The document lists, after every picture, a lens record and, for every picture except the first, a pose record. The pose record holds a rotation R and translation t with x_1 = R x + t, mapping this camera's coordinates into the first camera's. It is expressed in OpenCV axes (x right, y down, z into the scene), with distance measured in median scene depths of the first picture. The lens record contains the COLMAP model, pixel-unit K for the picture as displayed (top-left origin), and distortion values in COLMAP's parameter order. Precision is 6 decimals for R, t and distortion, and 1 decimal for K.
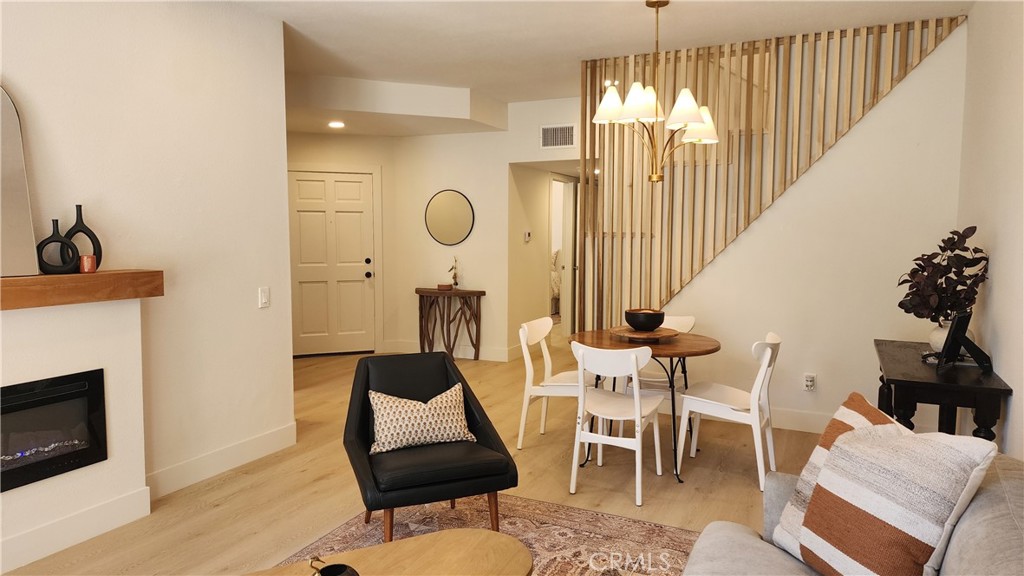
lens RADIAL K [[660.7, 0, 512.0], [0, 660.7, 288.0], [0, 0, 1]] dist [0.078727, -0.070268]
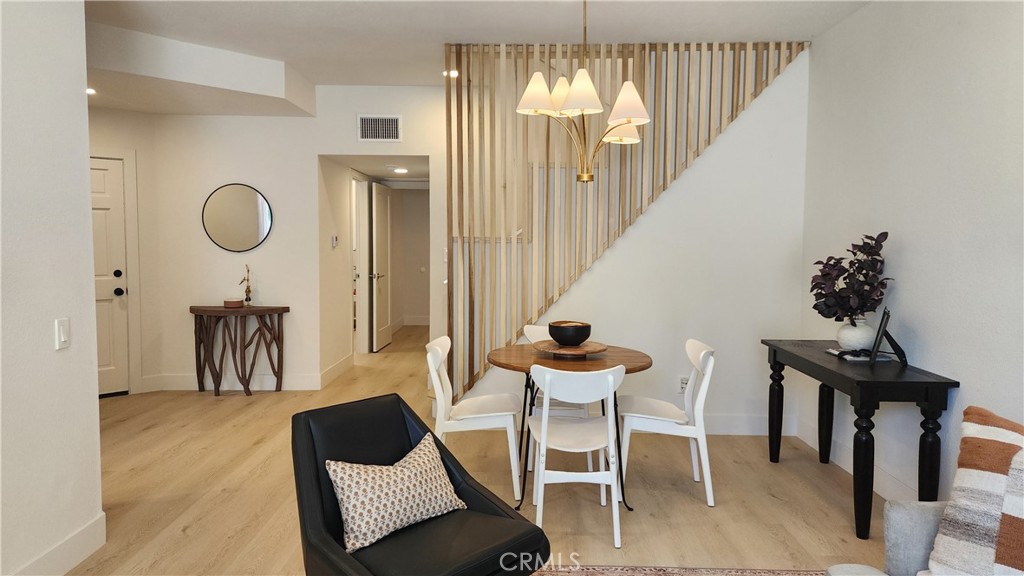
lens RADIAL K [[671.9, 0, 515.2], [0, 671.9, 279.4], [0, 0, 1]] dist [0.076867, -0.073420]
pose [[0.910495, -0.025194, 0.412752, -0.225794], [0.033778, 0.999338, -0.013513, -0.014818], [-0.412139, 0.026245, 0.910743, 0.178579]]
